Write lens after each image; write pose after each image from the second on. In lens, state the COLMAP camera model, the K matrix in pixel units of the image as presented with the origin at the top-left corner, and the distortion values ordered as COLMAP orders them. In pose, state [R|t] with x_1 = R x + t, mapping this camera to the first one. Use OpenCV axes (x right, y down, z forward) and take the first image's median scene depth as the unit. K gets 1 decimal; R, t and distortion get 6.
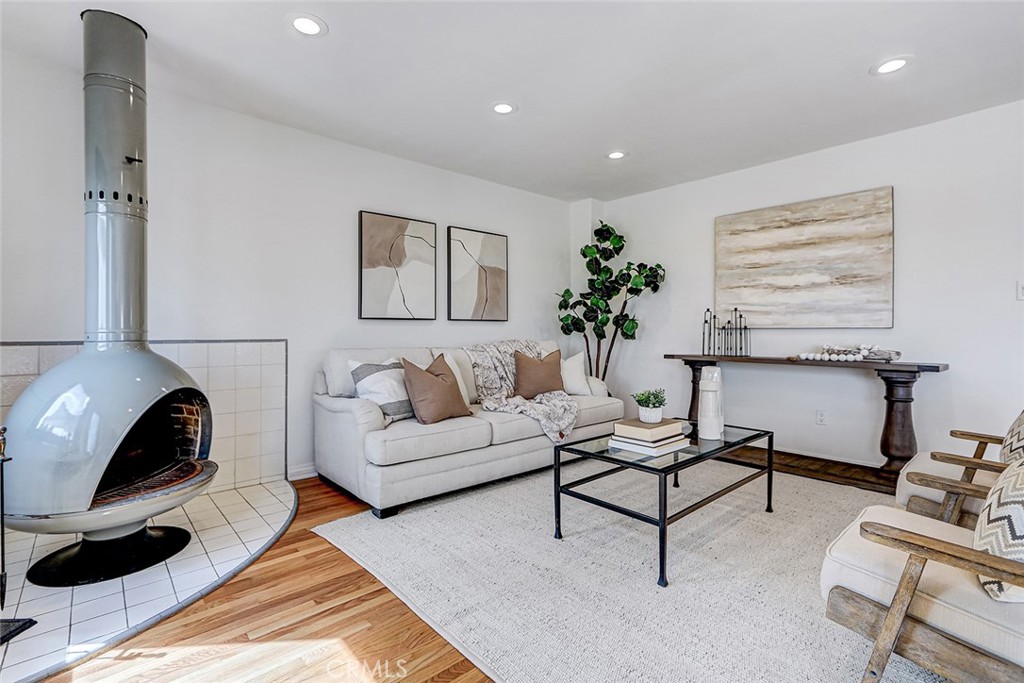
lens RADIAL K [[471.4, 0, 506.8], [0, 471.4, 334.6], [0, 0, 1]] dist [0.001095, -0.000038]
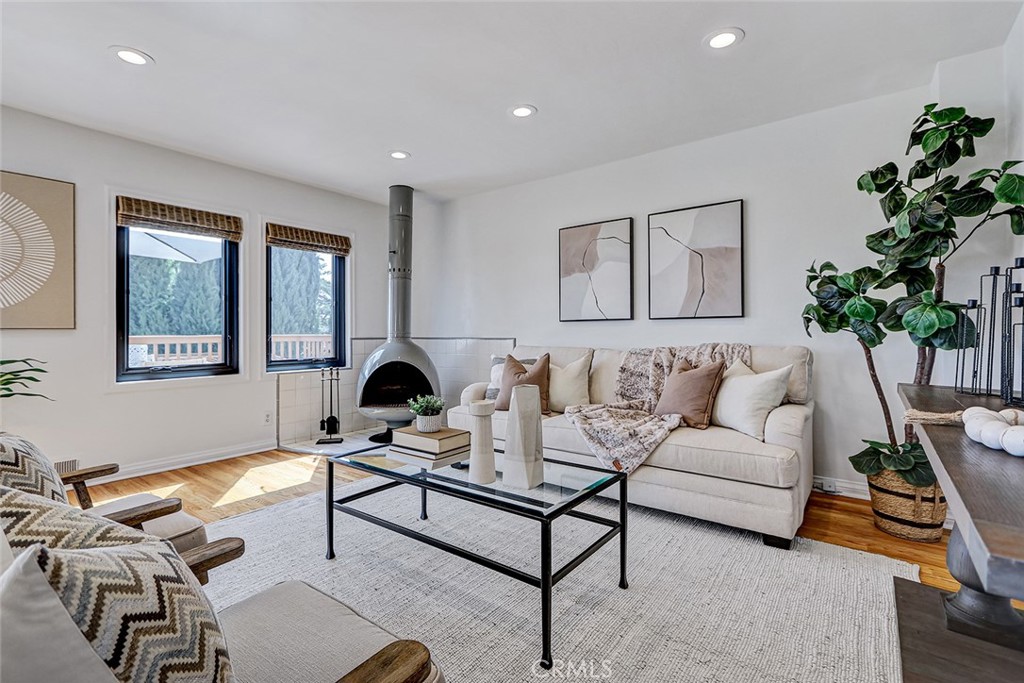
lens RADIAL K [[471.4, 0, 508.6], [0, 471.4, 345.0], [0, 0, 1]] dist [0.001095, -0.000038]
pose [[0.204816, 0.030085, -0.978338, 0.775514], [0.001639, 0.999516, 0.031080, -0.010217], [0.978799, -0.007970, 0.204668, 0.597894]]
